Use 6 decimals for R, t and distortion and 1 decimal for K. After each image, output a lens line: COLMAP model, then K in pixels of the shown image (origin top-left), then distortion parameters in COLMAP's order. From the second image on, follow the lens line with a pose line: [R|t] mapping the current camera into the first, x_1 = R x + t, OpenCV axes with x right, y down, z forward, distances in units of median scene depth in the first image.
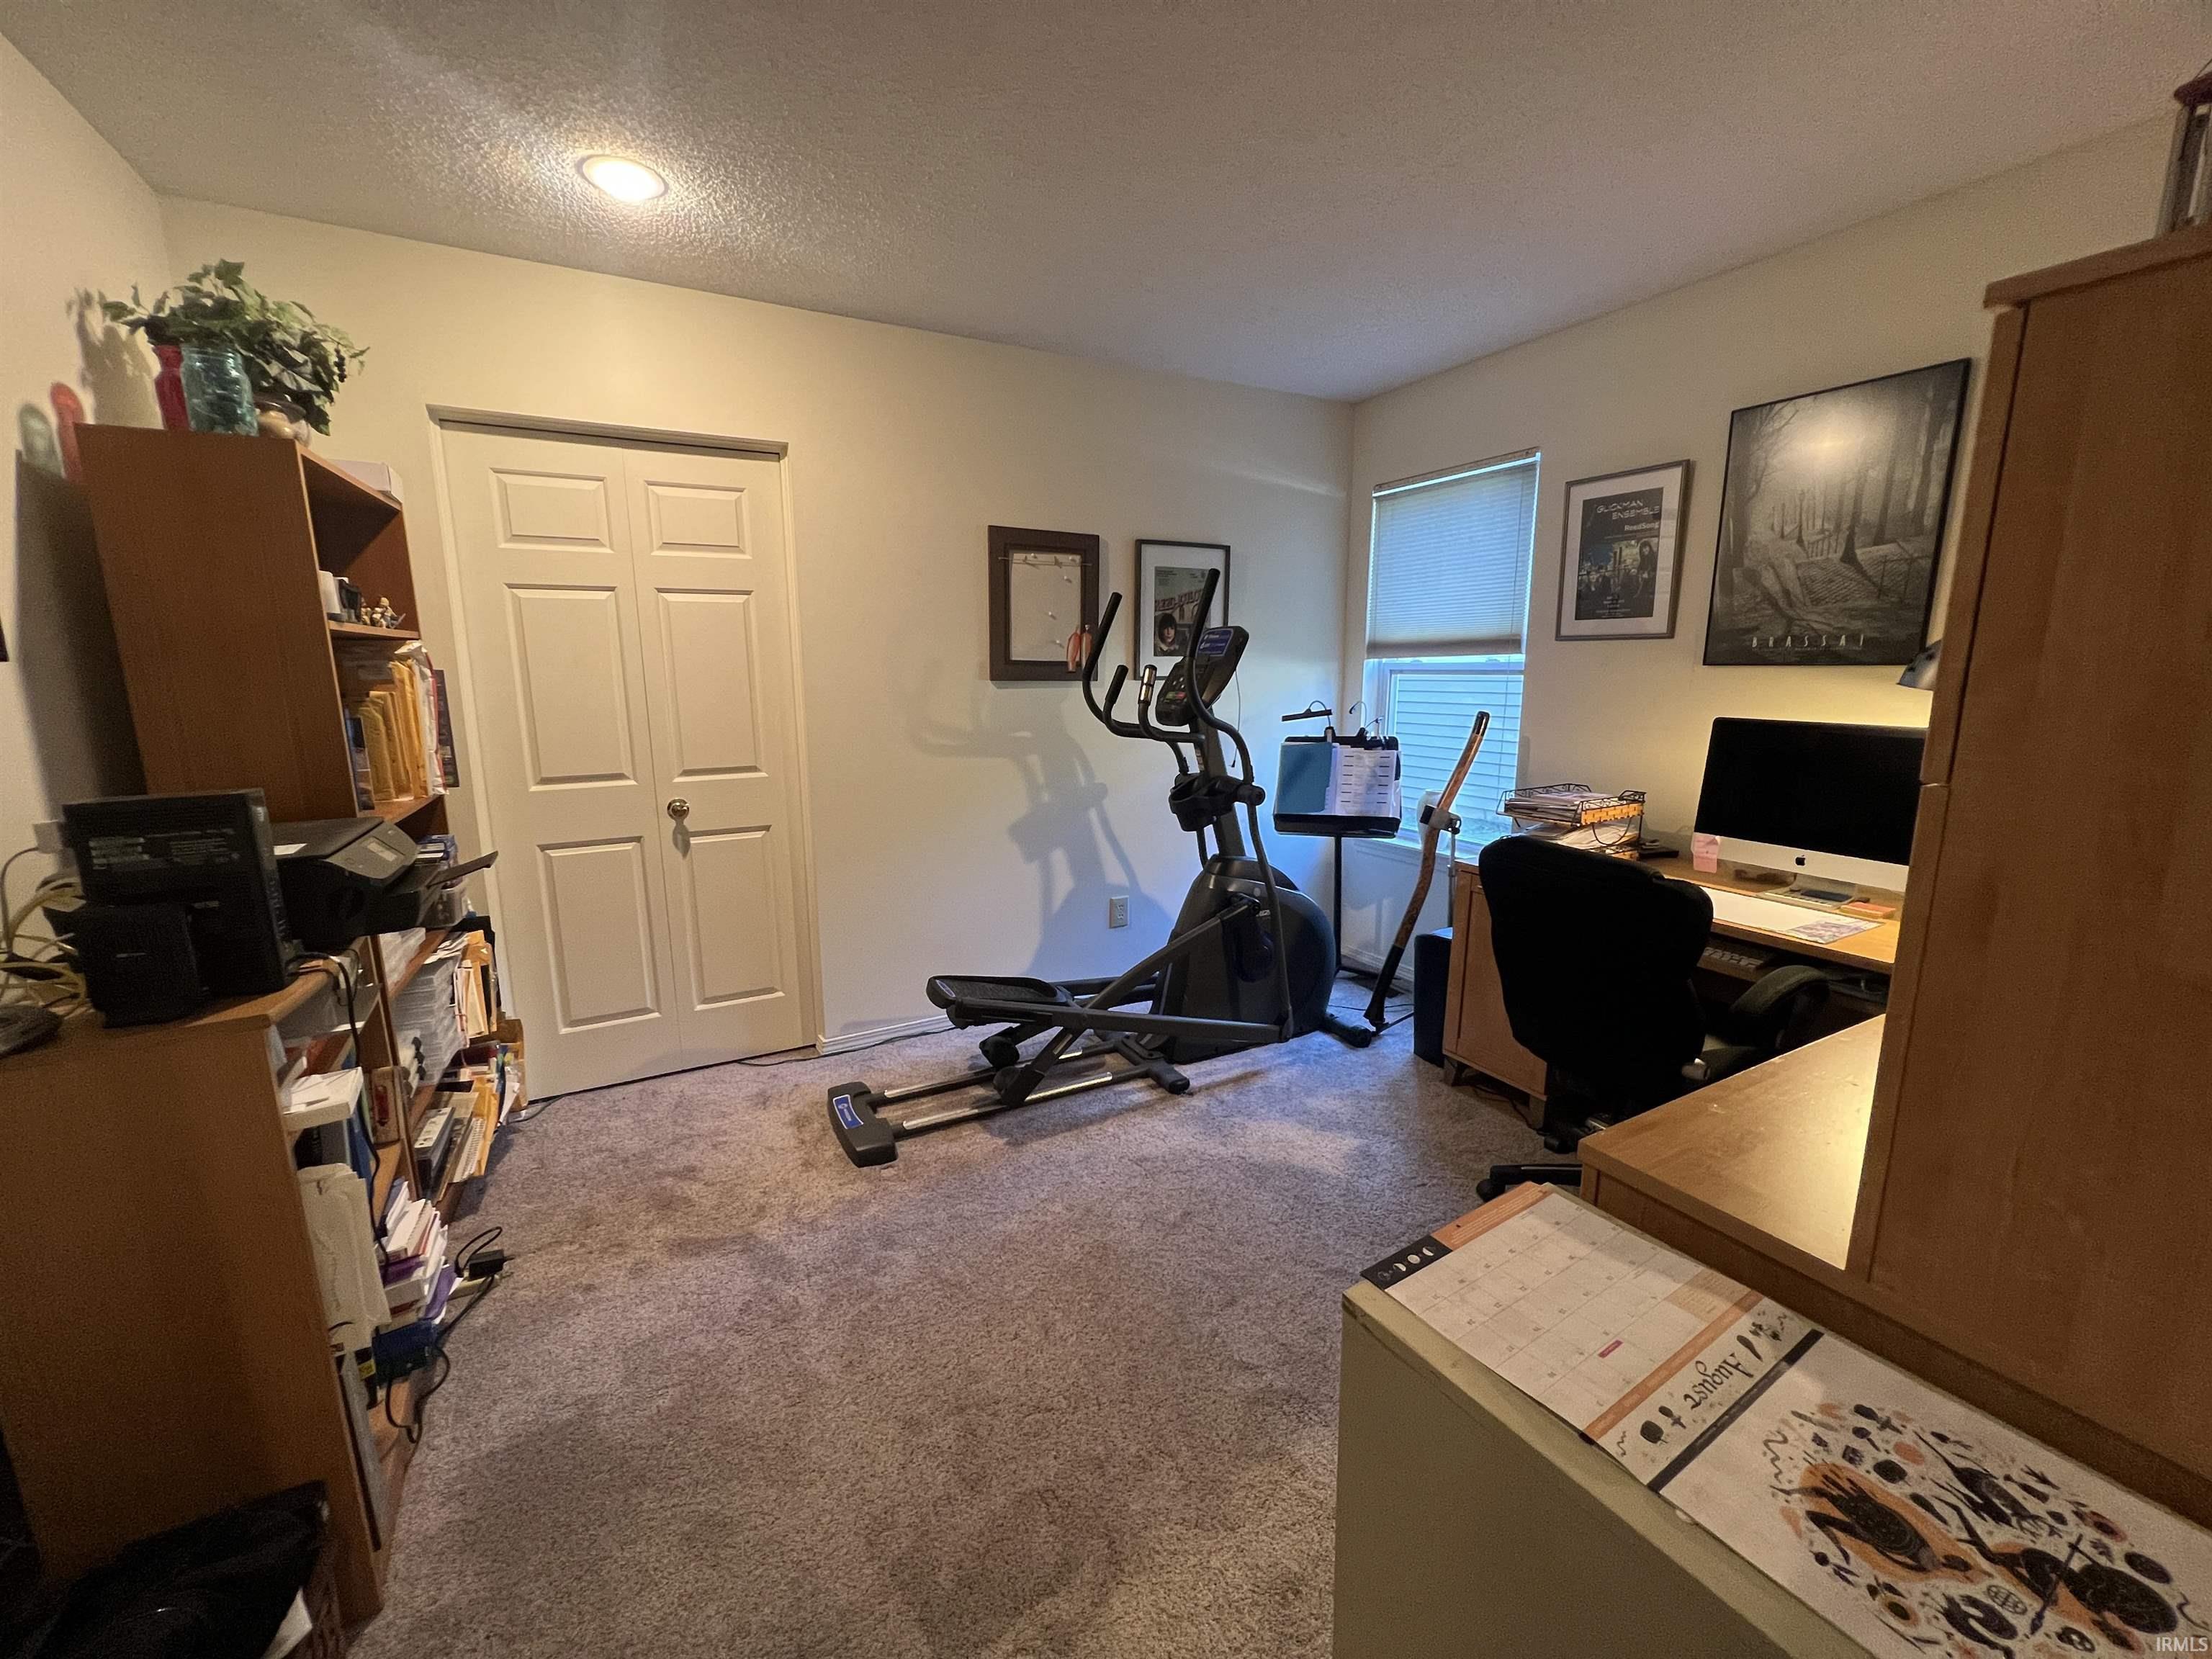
lens RADIAL K [[888.2, 0, 1110.4], [0, 888.2, 831.5], [0, 0, 1]] dist [-0.000337, -0.000171]
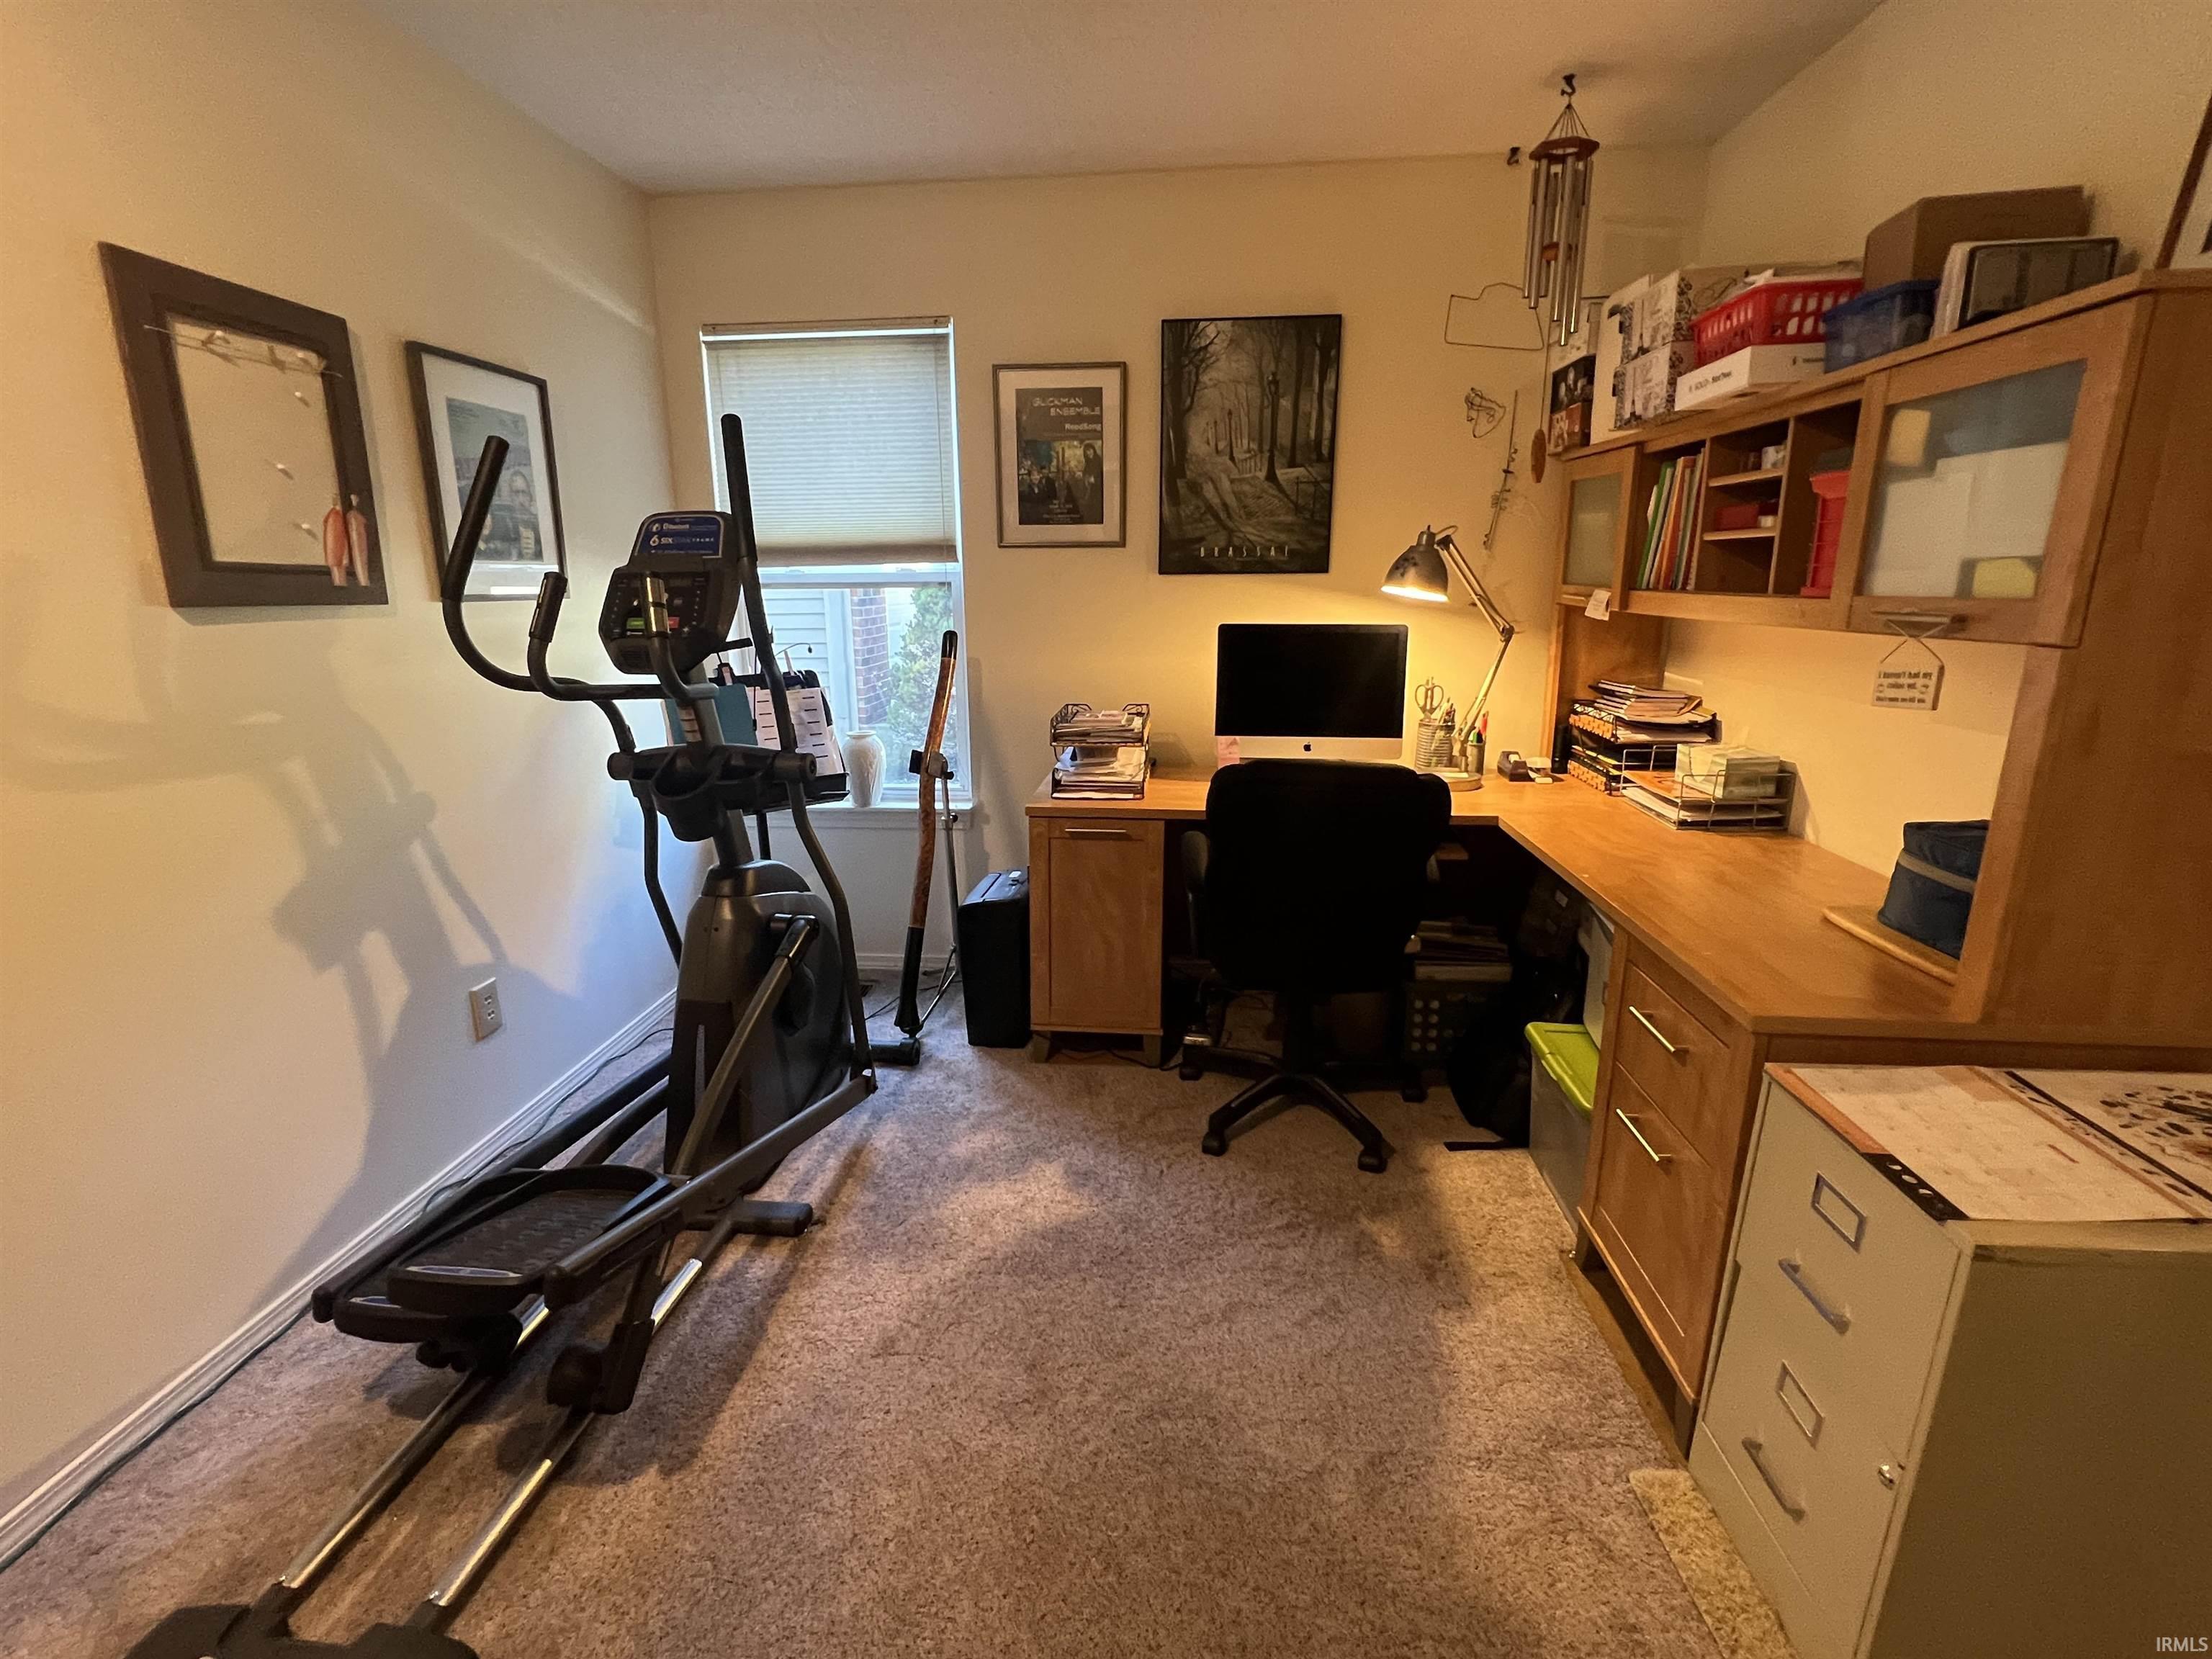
lens RADIAL K [[1010.0, 0, 1102.0], [0, 1010.0, 827.6], [0, 0, 1]] dist [0.001281, -0.000810]
pose [[0.569641, -0.197347, 0.797849, -0.331259], [0.157299, 0.978978, 0.129842, -0.059293], [-0.806701, 0.051538, 0.588709, 0.361416]]
